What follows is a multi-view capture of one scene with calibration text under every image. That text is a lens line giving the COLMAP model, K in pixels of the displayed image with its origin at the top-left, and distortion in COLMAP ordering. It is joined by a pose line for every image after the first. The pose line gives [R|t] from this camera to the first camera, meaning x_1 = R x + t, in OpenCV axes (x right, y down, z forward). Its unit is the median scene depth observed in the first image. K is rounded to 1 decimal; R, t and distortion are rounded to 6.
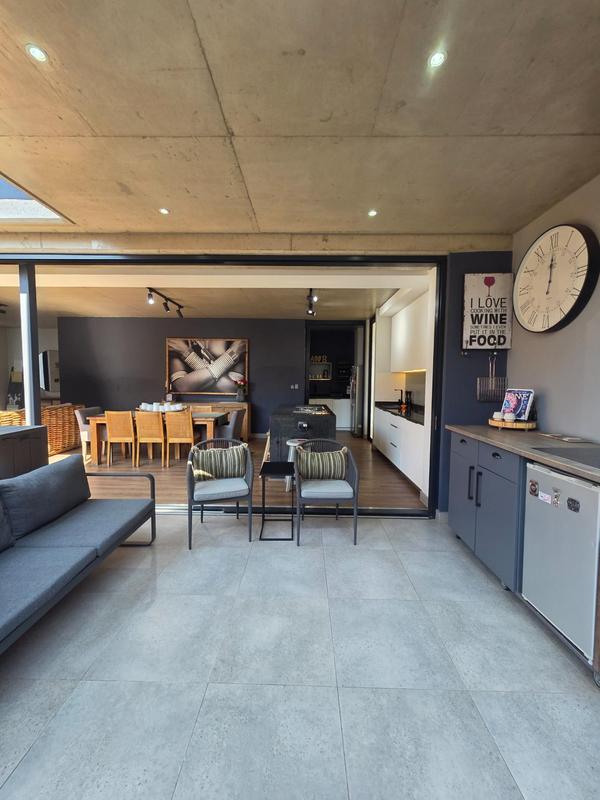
lens RADIAL K [[318.6, 0, 300.9], [0, 318.6, 400.3], [0, 0, 1]] dist [0.002096, 0.000344]
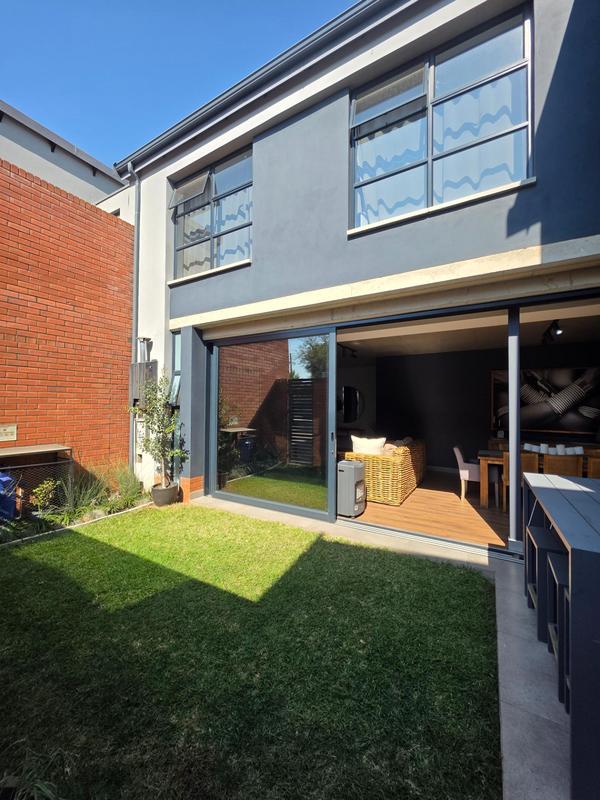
lens RADIAL K [[318.6, 0, 303.7], [0, 318.6, 402.1], [0, 0, 1]] dist [0.002096, 0.000344]
pose [[0.876493, -0.010237, -0.481305, -0.455910], [-0.028191, 0.996967, -0.072541, -0.018448], [0.480588, 0.077150, 0.873546, -0.079548]]
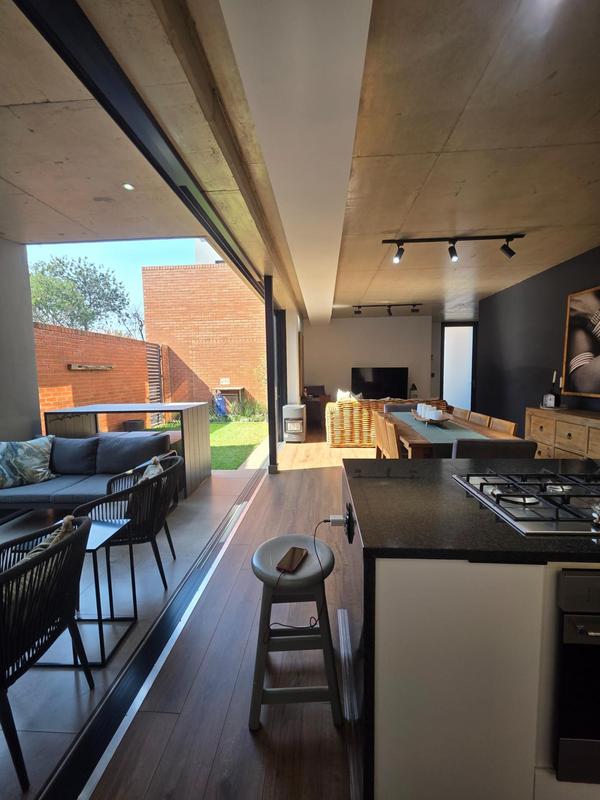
lens RADIAL K [[318.6, 0, 303.5], [0, 318.6, 406.2], [0, 0, 1]] dist [0.002096, 0.000344]
pose [[-0.049045, 0.098340, -0.993944, 0.179397], [-0.046568, 0.993834, 0.100627, -0.035301], [0.997710, 0.051221, -0.044163, 0.568658]]
